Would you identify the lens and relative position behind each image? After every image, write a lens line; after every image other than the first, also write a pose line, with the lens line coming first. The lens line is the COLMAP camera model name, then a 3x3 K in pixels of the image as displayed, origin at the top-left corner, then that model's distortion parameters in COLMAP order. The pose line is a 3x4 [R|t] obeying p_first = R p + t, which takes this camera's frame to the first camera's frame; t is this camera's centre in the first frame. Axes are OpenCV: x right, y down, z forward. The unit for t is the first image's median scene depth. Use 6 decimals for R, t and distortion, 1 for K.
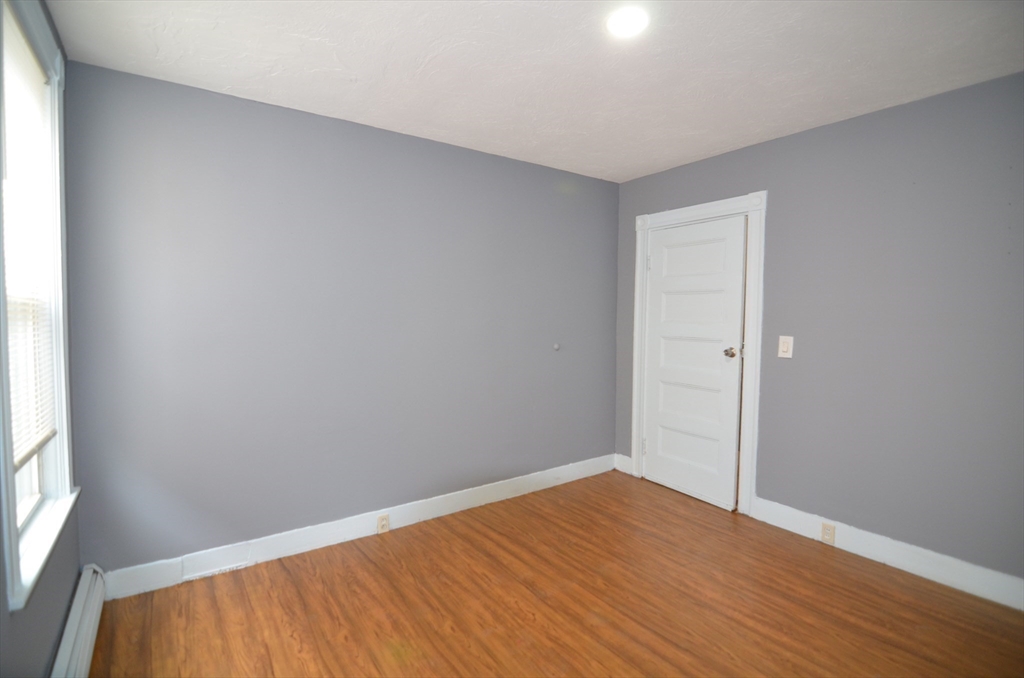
lens RADIAL K [[487.6, 0, 496.5], [0, 487.6, 334.4], [0, 0, 1]] dist [-0.015982, -0.000073]
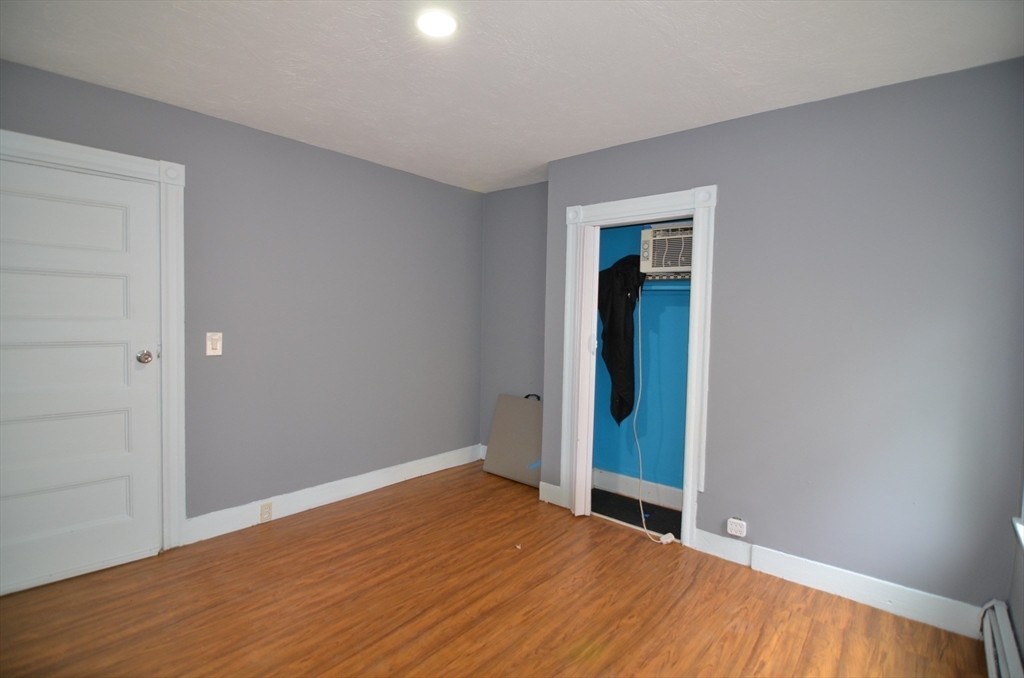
lens RADIAL K [[495.7, 0, 514.6], [0, 495.7, 342.1], [0, 0, 1]] dist [-0.015392, -0.000711]
pose [[-0.268807, -0.057849, 0.961455, -0.631526], [0.022799, 0.997533, 0.066394, -0.036772], [-0.962924, 0.039768, -0.266825, 0.930380]]
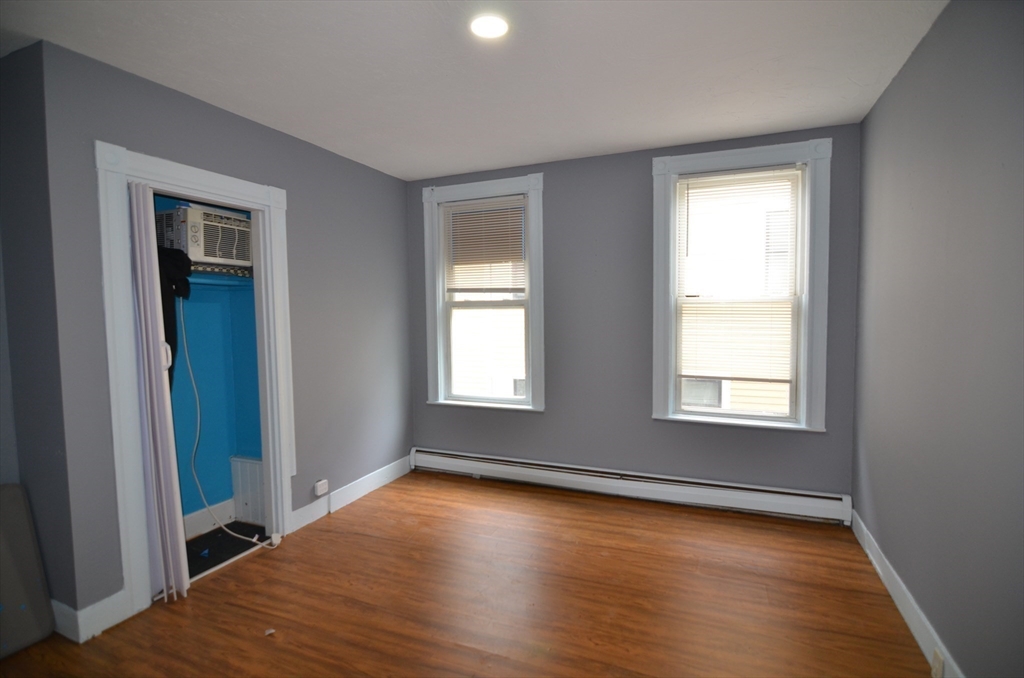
lens RADIAL K [[495.7, 0, 514.6], [0, 495.7, 342.1], [0, 0, 1]] dist [-0.015392, -0.000711]
pose [[-0.832716, 0.043466, -0.551992, 0.237826], [-0.017422, 0.994364, 0.104583, -0.064333], [0.553426, 0.096705, -0.827265, 1.362862]]
